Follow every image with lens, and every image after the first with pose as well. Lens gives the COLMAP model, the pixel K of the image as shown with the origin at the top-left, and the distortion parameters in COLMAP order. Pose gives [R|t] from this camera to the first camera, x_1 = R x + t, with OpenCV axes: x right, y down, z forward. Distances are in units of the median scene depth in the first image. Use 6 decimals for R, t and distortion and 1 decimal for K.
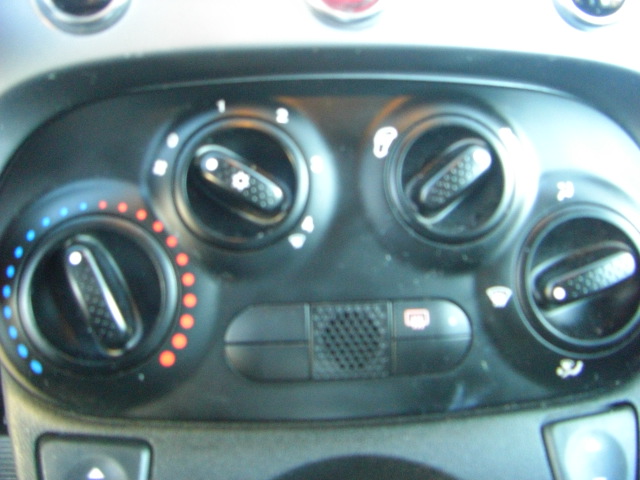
lens RADIAL K [[718.0, 0, 307.2], [0, 718.0, 208.3], [0, 0, 1]] dist [-0.147669, 0.000000]
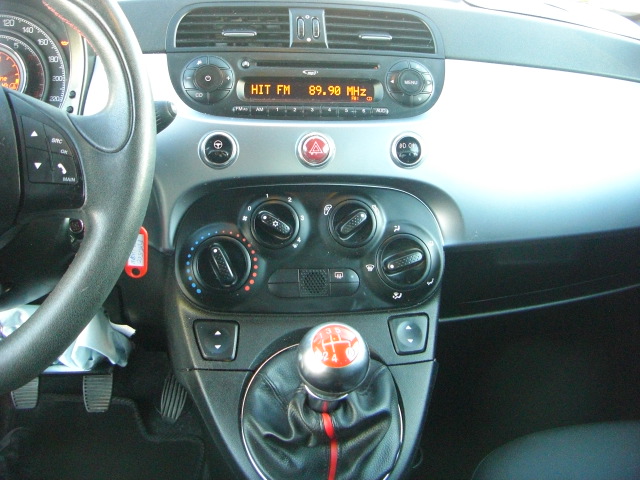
lens RADIAL K [[718.0, 0, 314.0], [0, 718.0, 205.9], [0, 0, 1]] dist [-0.147669, 0.000000]
pose [[0.998150, 0.013260, 0.059329, -0.105023], [-0.010362, 0.998751, -0.048887, 0.026306], [-0.059903, 0.048181, 0.997041, -1.723771]]
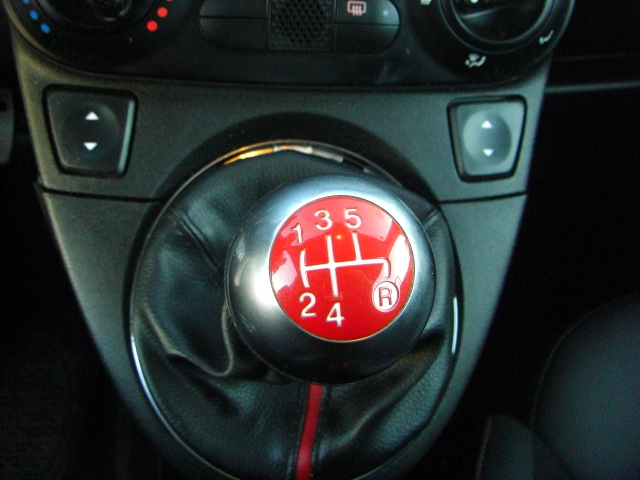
lens RADIAL K [[718.0, 0, 303.8], [0, 718.0, 192.0], [0, 0, 1]] dist [-0.147669, 0.000000]
pose [[0.995951, 0.059002, 0.067820, -0.001173], [-0.079505, 0.930229, 0.358265, 0.018829], [-0.041950, -0.362206, 0.931153, -0.254757]]
